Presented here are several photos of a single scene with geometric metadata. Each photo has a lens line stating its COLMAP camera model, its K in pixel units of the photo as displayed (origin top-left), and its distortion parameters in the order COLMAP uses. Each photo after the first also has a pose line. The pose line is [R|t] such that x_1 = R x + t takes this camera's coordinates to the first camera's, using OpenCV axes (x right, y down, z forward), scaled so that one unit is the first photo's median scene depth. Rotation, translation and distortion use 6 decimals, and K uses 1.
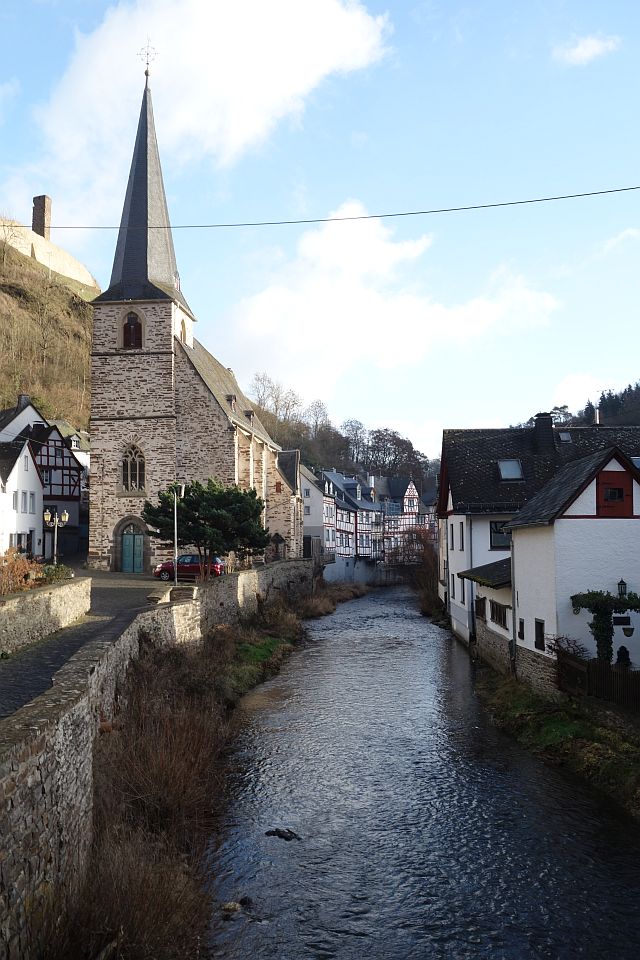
lens RADIAL K [[912.1, 0, 320.0], [0, 912.1, 480.0], [0, 0, 1]] dist [0.002005, 0.003109]
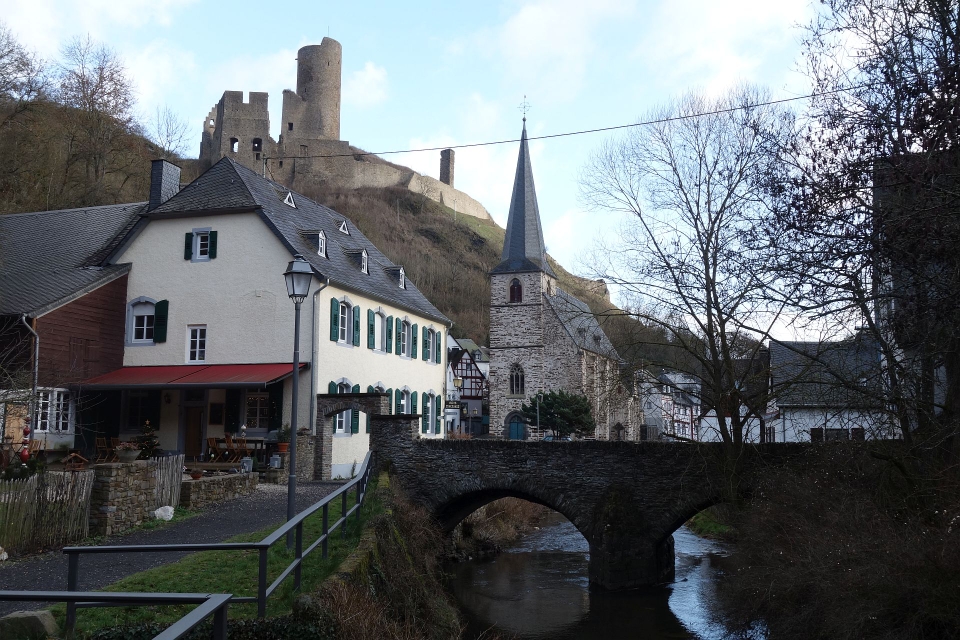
lens RADIAL K [[918.9, 0, 480.0], [0, 918.9, 320.0], [0, 0, 1]] dist [0.003998, 0.001166]
pose [[0.968996, -0.017924, -0.246426, 0.114677], [0.005029, 0.998589, -0.052861, -0.030300], [0.247026, 0.049983, 0.967719, -0.503204]]
